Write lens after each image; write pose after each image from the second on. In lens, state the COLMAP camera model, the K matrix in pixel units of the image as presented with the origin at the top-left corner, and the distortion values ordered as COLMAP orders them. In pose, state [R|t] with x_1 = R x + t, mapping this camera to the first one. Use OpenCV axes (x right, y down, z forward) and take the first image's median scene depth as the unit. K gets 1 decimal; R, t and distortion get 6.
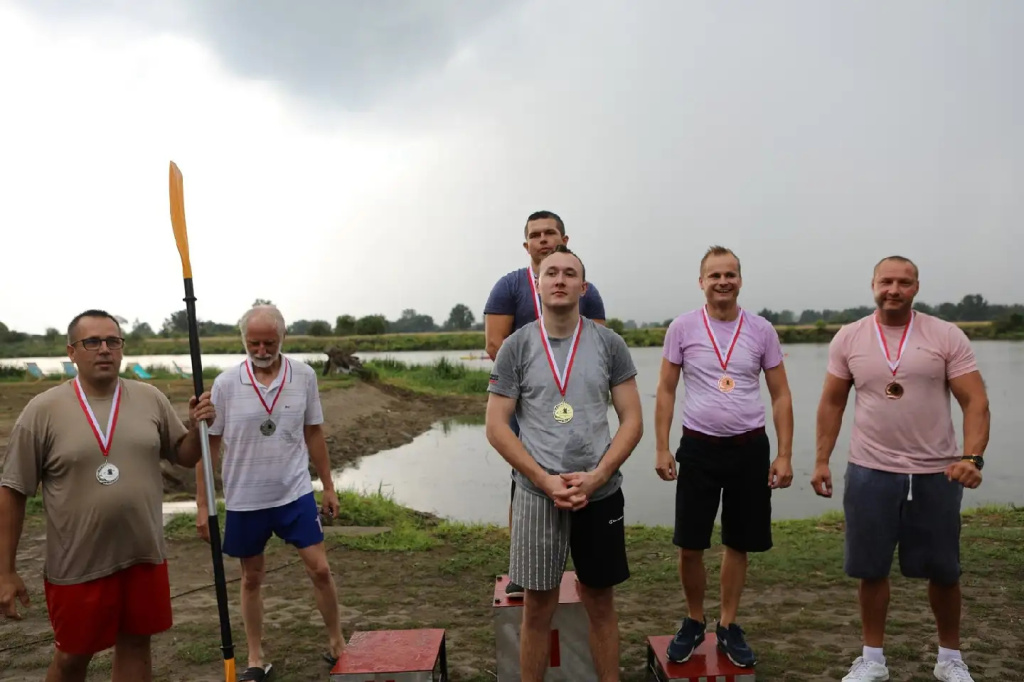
lens RADIAL K [[978.4, 0, 512.4], [0, 978.4, 323.1], [0, 0, 1]] dist [-0.110188, 0.192391]
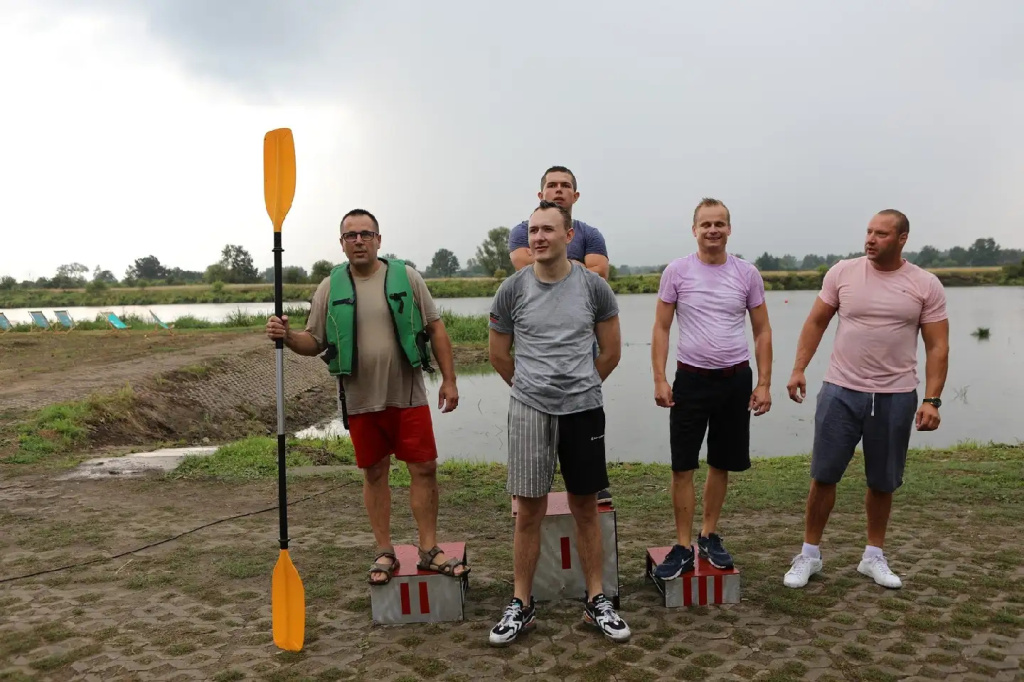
lens RADIAL K [[1134.4, 0, 533.6], [0, 1134.4, 329.8], [0, 0, 1]] dist [-0.031980, 0.029817]
pose [[0.998966, -0.005045, 0.045173, -0.040704], [0.002674, 0.998622, 0.052413, 0.002459], [-0.045375, -0.052238, 0.997603, -0.244022]]
